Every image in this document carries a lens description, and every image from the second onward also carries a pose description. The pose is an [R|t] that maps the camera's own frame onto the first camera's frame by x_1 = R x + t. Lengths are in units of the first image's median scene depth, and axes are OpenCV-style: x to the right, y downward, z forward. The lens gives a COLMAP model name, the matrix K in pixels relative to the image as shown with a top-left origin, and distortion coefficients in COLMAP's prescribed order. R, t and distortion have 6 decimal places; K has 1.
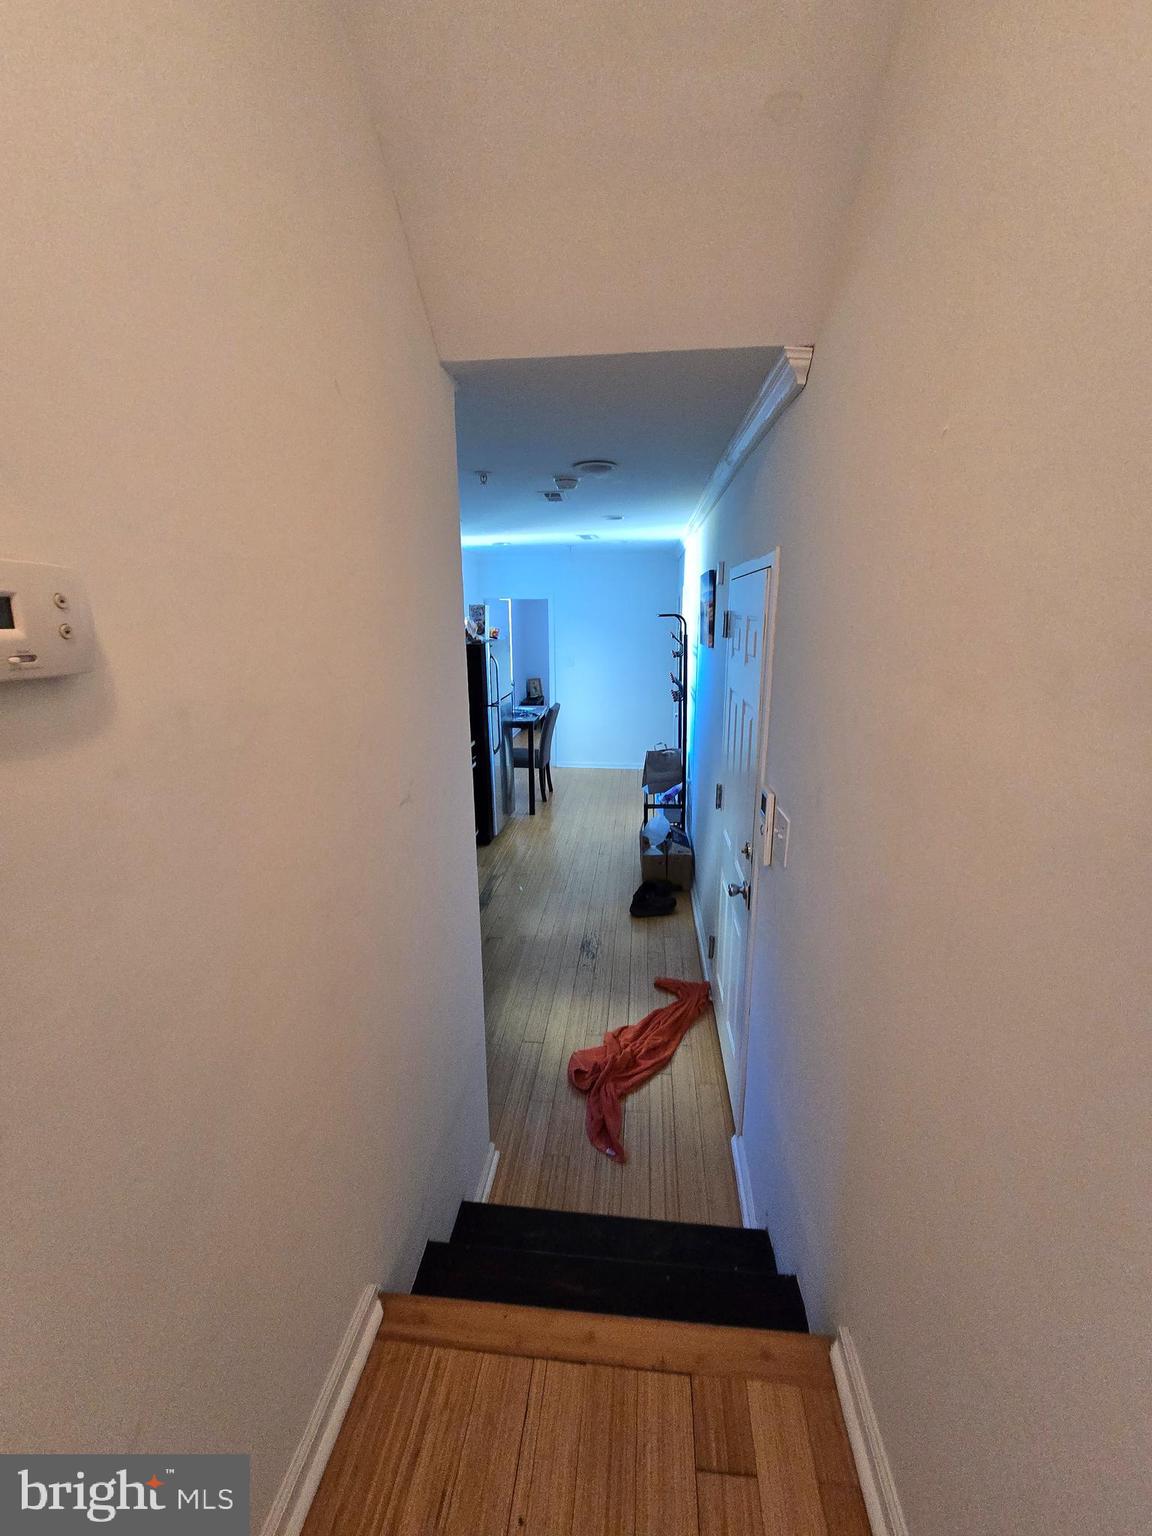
lens RADIAL K [[635.4, 0, 575.7], [0, 635.4, 766.3], [0, 0, 1]] dist [0.000598, 0.000045]
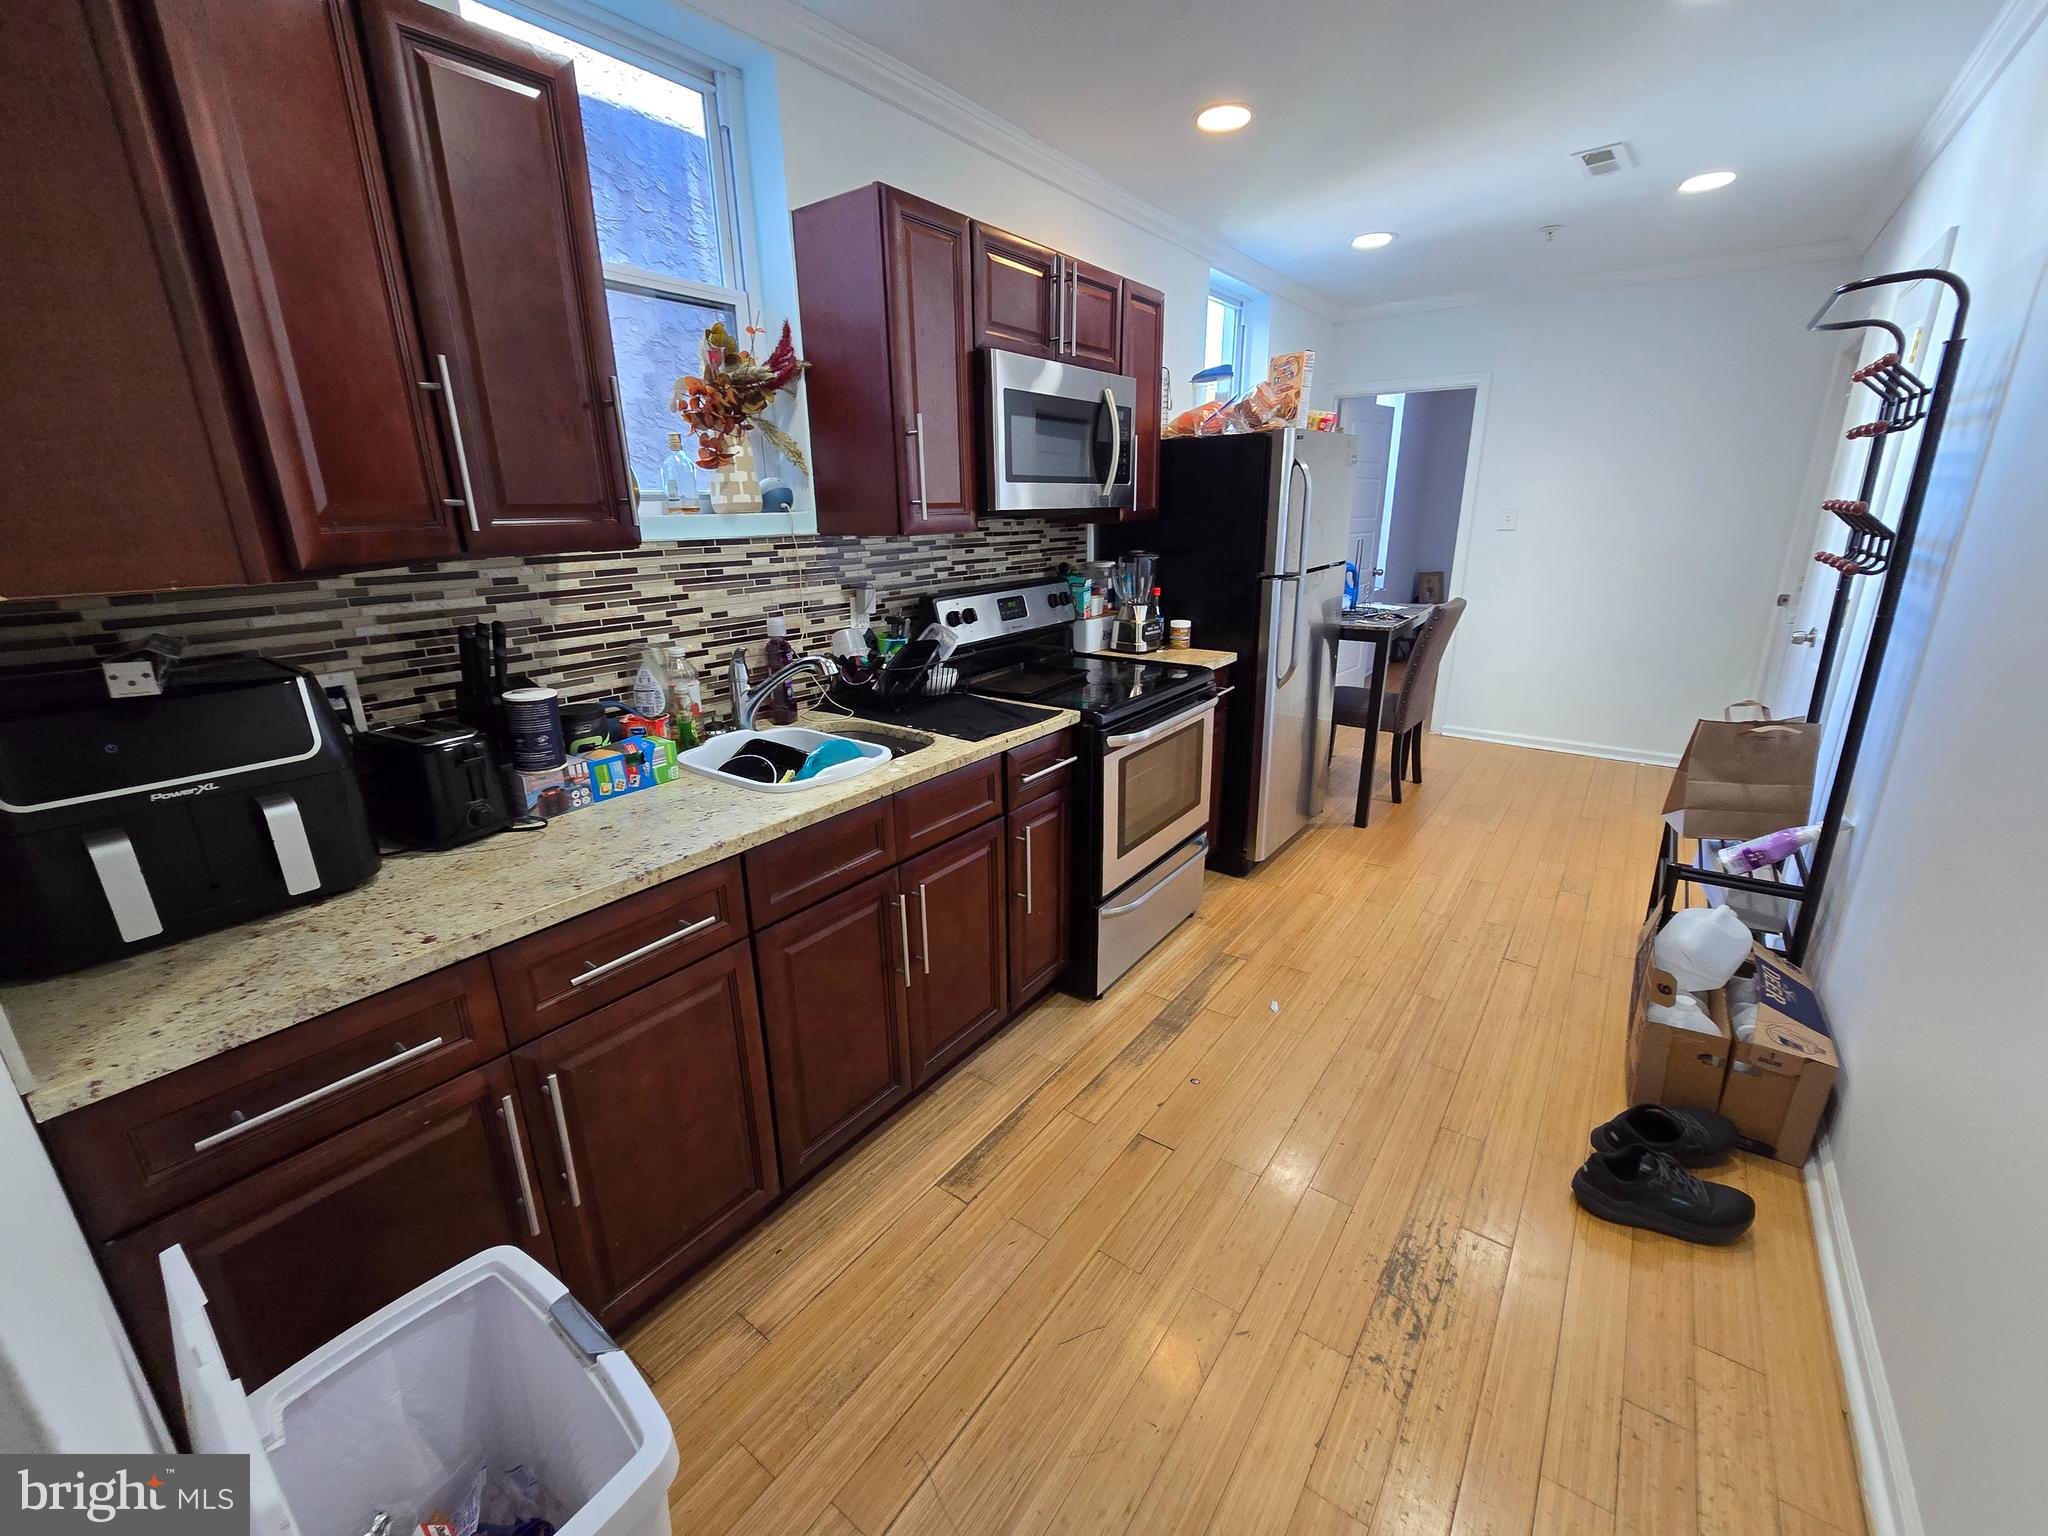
lens RADIAL K [[847.2, 0, 1020.1], [0, 847.2, 770.2], [0, 0, 1]] dist [0.000598, 0.000045]
pose [[0.862698, 0.145258, -0.484410, 0.016373], [-0.112143, 0.988962, 0.096837, 0.001500], [0.493129, -0.029218, 0.869465, 0.402131]]
